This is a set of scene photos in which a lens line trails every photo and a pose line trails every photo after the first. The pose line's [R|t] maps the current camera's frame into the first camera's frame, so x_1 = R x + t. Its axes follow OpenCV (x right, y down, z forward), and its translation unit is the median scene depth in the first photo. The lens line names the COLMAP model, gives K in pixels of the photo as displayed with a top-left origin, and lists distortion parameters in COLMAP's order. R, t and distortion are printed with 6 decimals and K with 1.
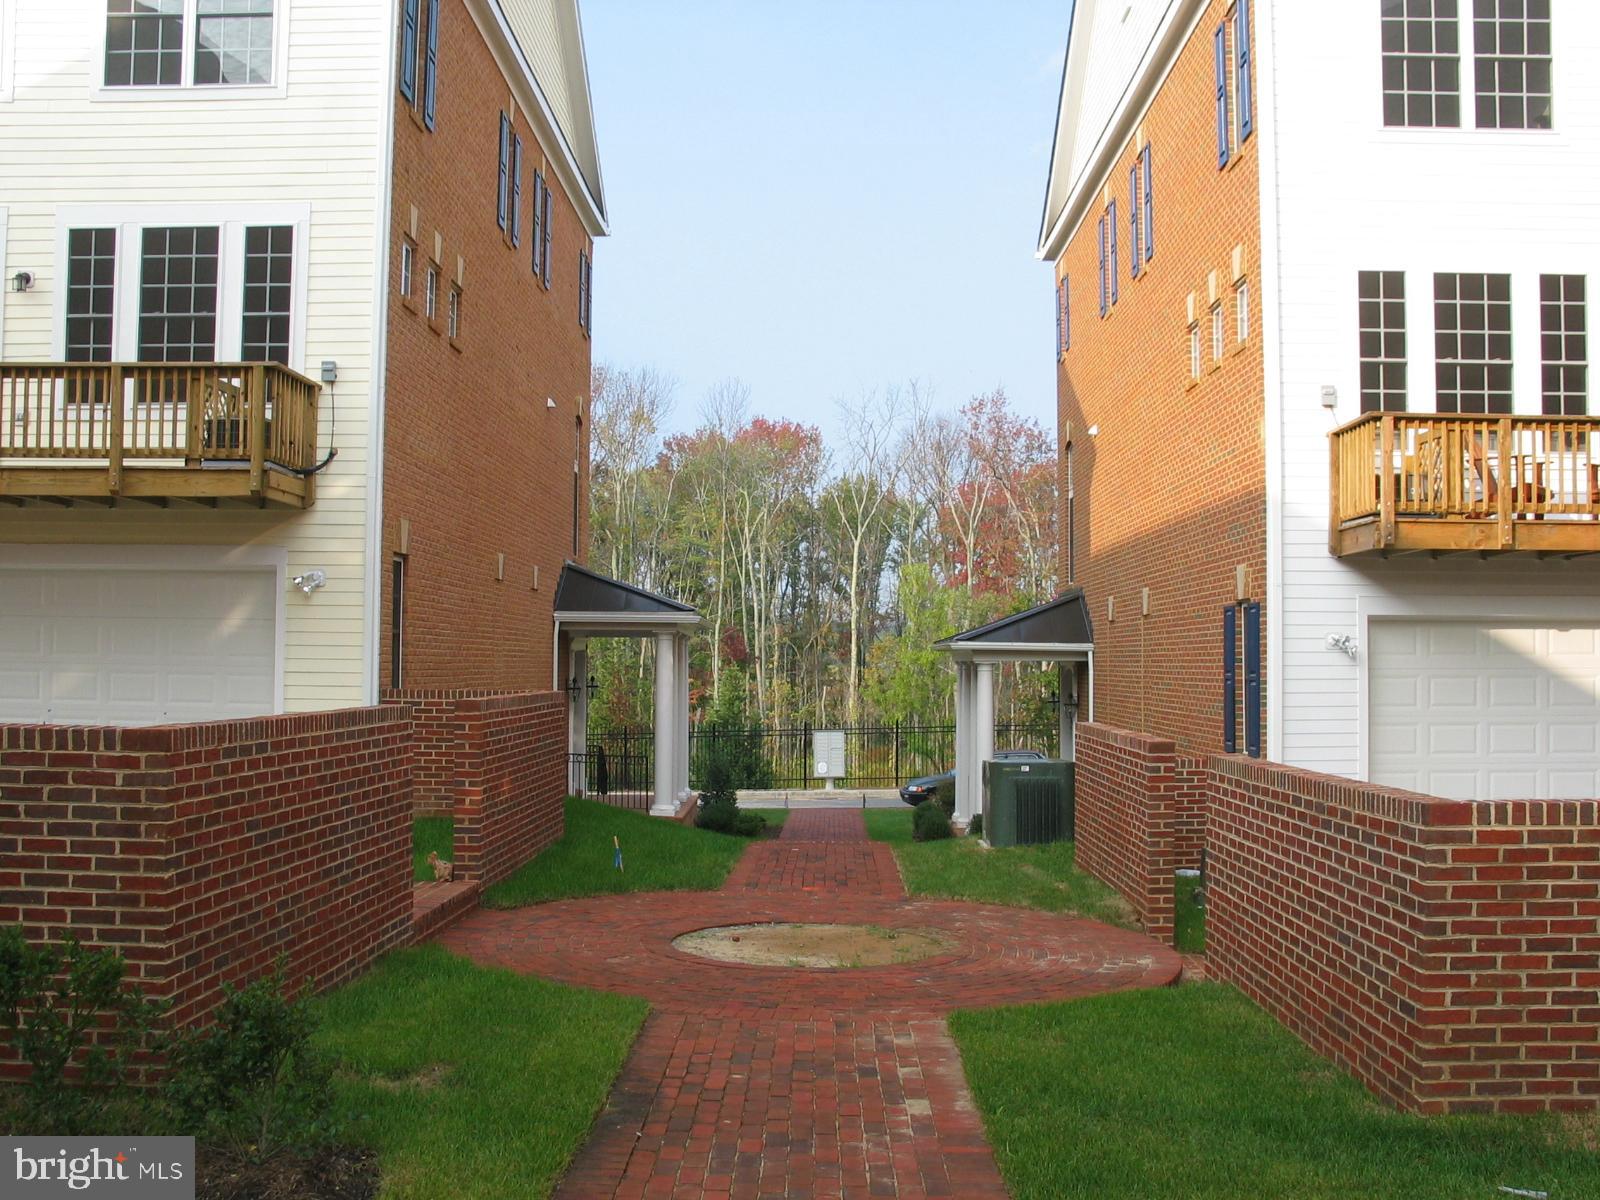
lens RADIAL K [[1644.0, 0, 799.5], [0, 1644.0, 625.0], [0, 0, 1]] dist [-0.199522, 0.221607]
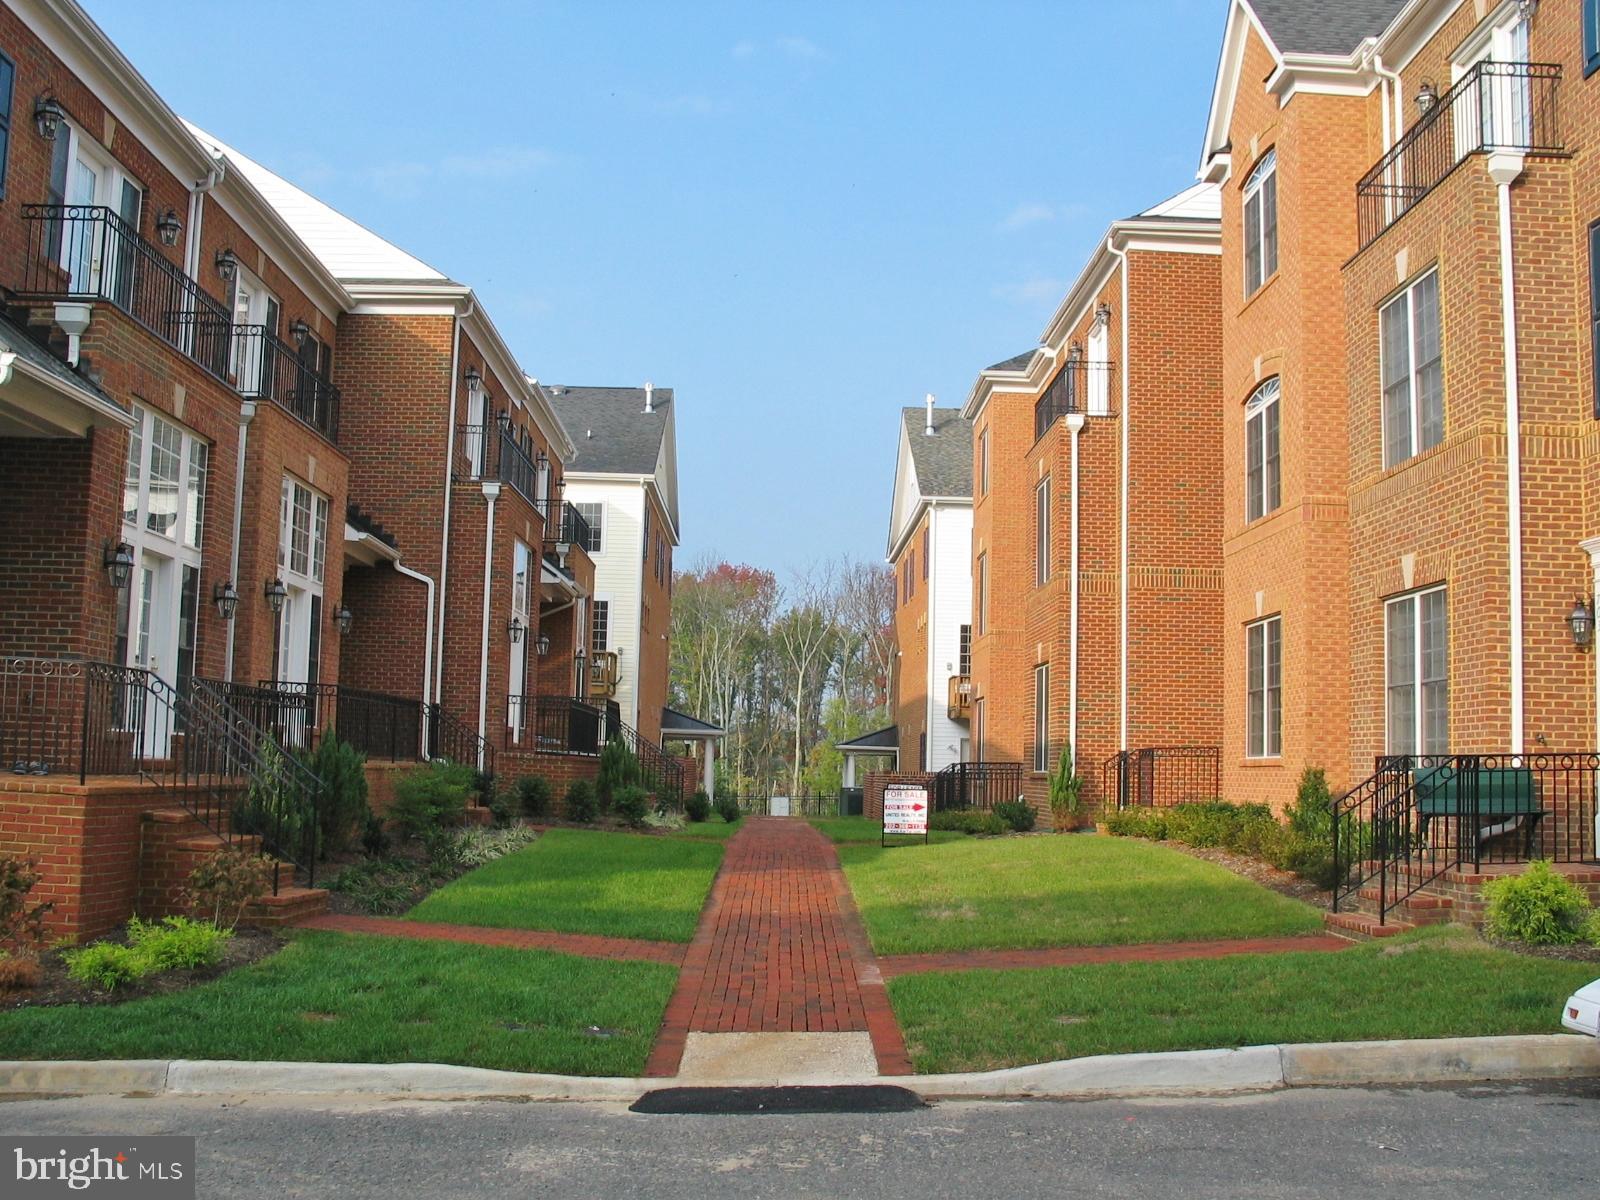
lens RADIAL K [[1618.1, 0, 802.5], [0, 1618.1, 574.6], [0, 0, 1]] dist [-0.016287, -0.006516]
pose [[0.999229, 0.023161, 0.031704, -0.023048], [-0.019995, 0.995106, -0.096768, -0.005564], [-0.033790, 0.096059, 0.994802, -0.934274]]
